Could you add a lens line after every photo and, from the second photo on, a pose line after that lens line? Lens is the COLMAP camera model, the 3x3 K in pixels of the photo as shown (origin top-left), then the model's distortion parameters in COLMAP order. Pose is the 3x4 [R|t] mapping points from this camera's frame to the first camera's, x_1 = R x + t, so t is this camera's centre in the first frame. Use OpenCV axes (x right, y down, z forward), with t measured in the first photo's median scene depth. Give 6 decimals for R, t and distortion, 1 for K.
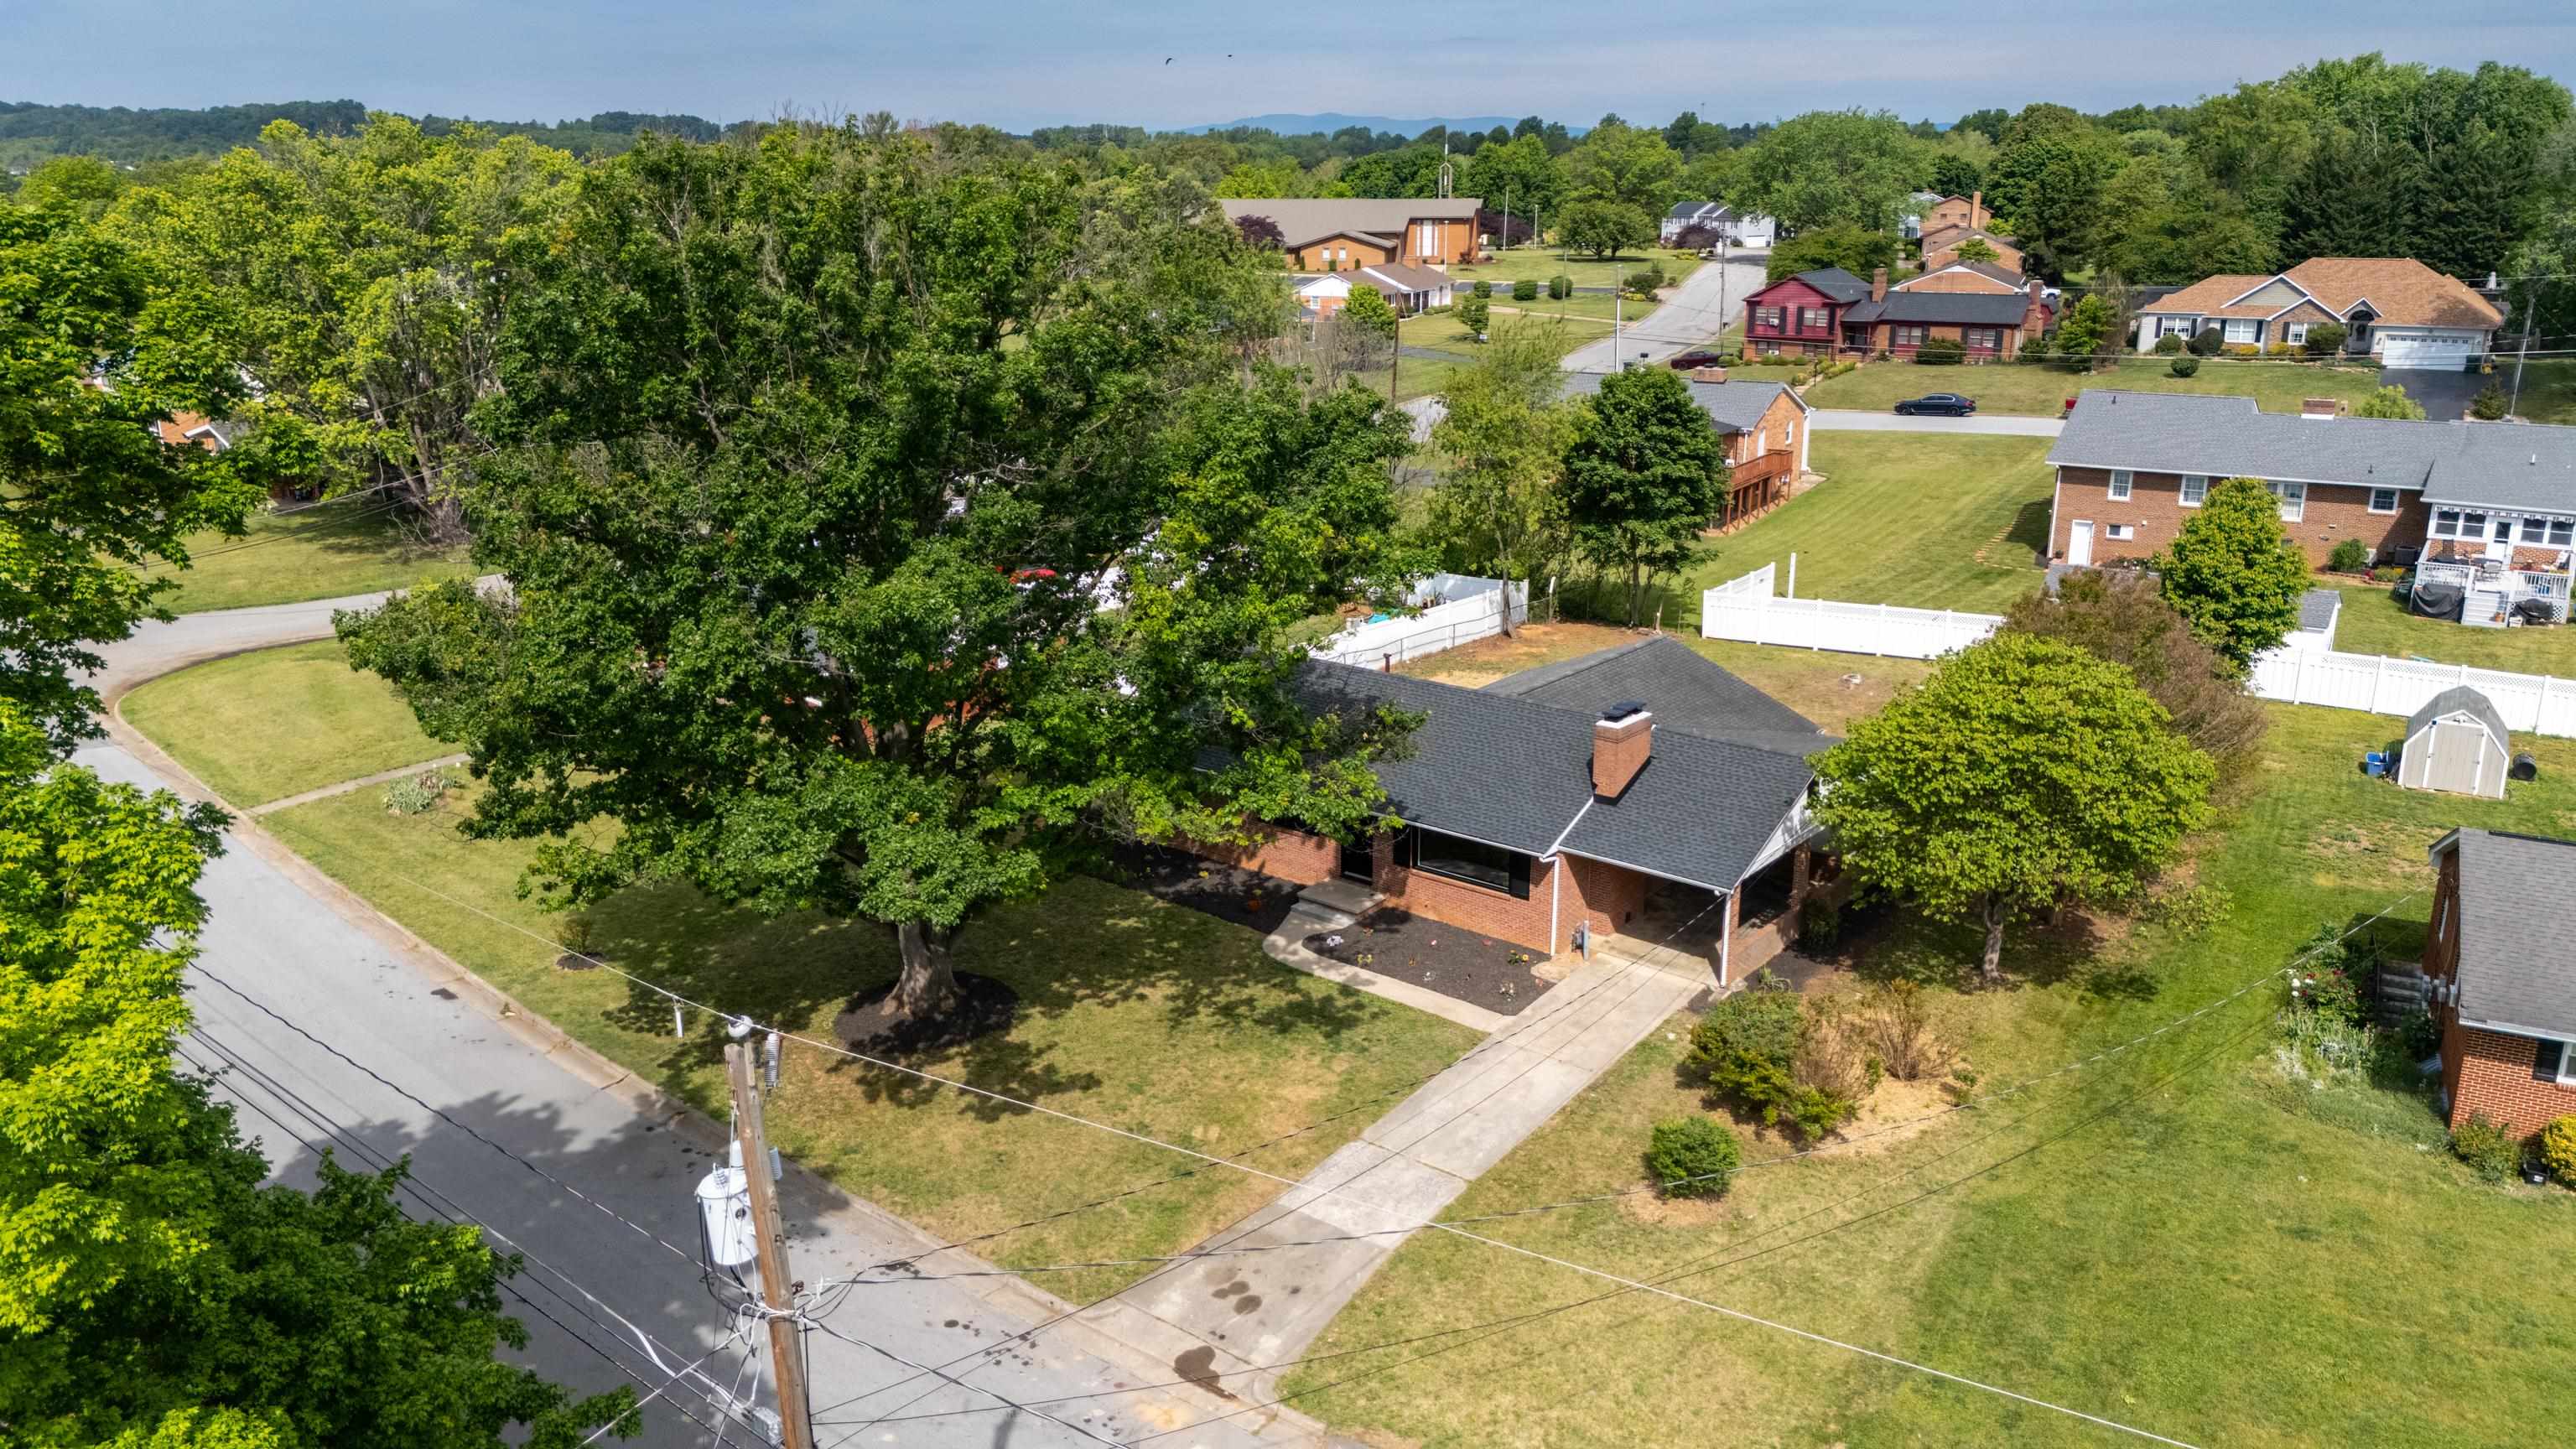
lens RADIAL K [[1907.7, 0, 1285.7], [0, 1907.7, 715.9], [0, 0, 1]] dist [0.067692, -0.060455]
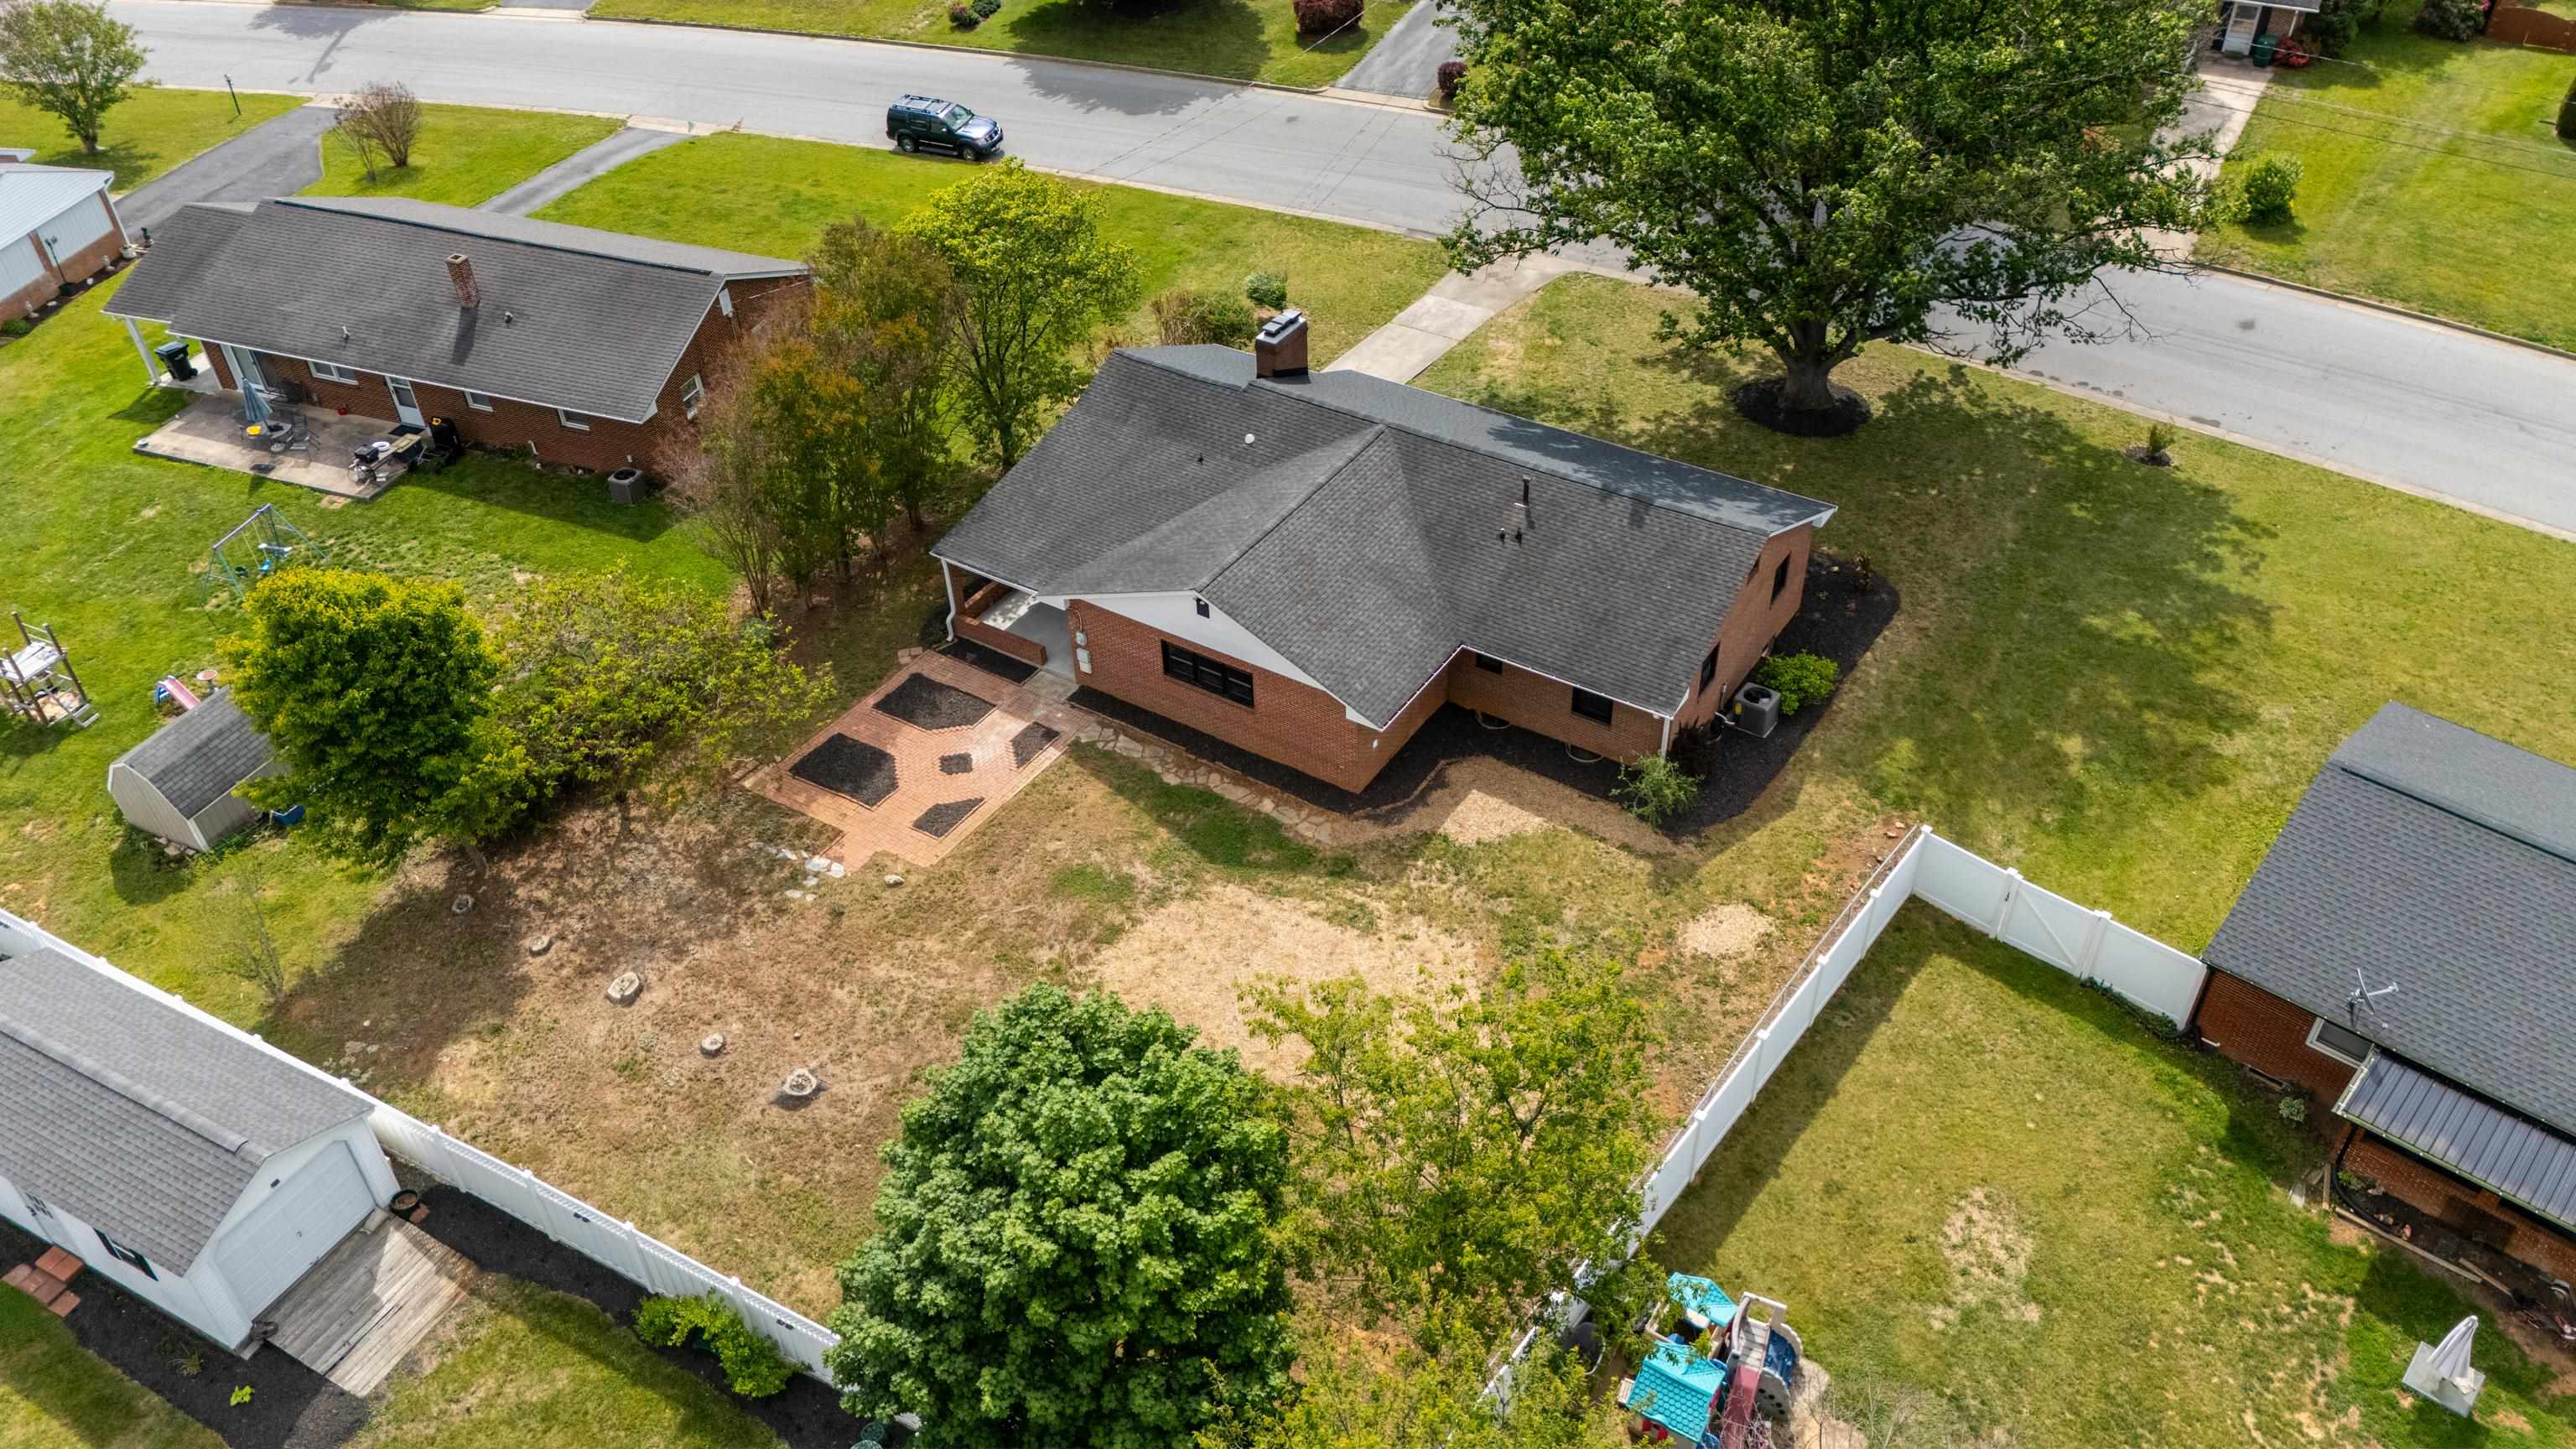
lens RADIAL K [[1907.7, 0, 1285.7], [0, 1907.7, 715.9], [0, 0, 1]] dist [0.067692, -0.060455]
pose [[-0.994575, 0.087008, -0.057008, 0.283438], [0.003054, 0.572237, 0.820082, -0.877855], [0.103976, 0.815459, -0.569399, 2.013132]]
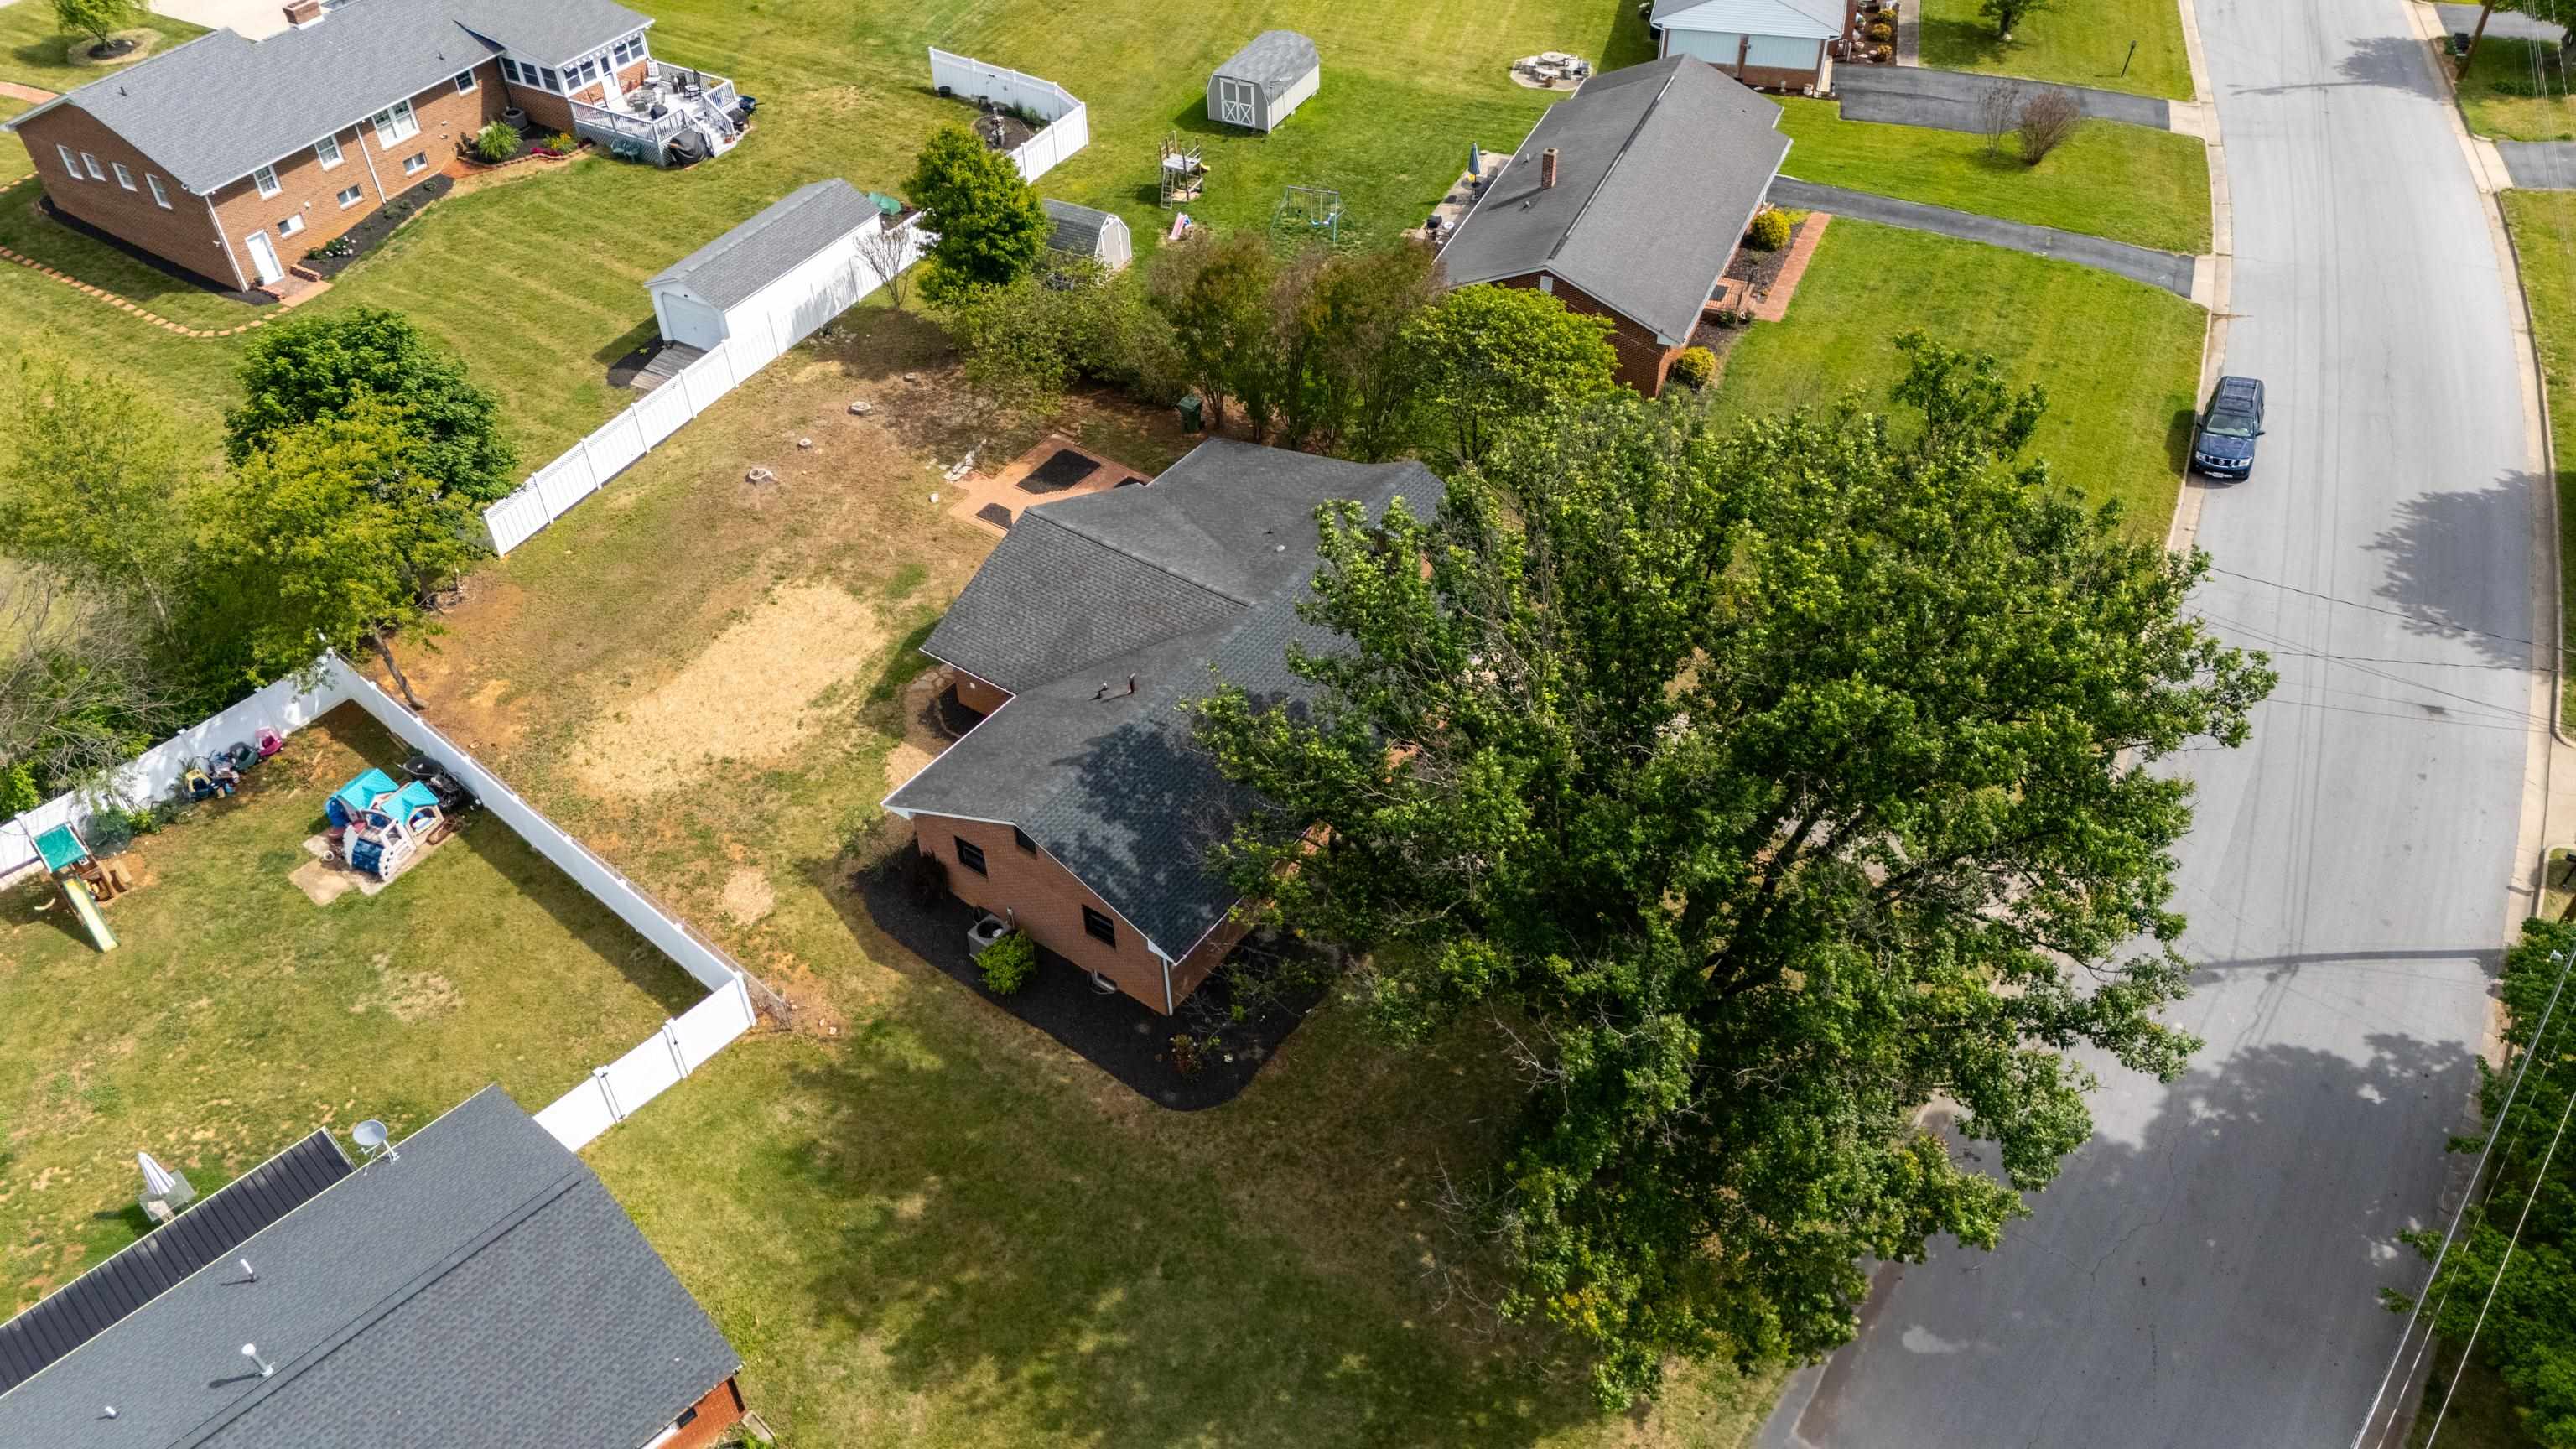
lens RADIAL K [[1907.7, 0, 1285.7], [0, 1907.7, 715.9], [0, 0, 1]] dist [0.067692, -0.060455]
pose [[-0.054159, -0.659058, 0.750140, -0.871147], [0.305164, 0.704375, 0.640883, -0.775849], [-0.950758, 0.263626, 0.162972, 0.992592]]
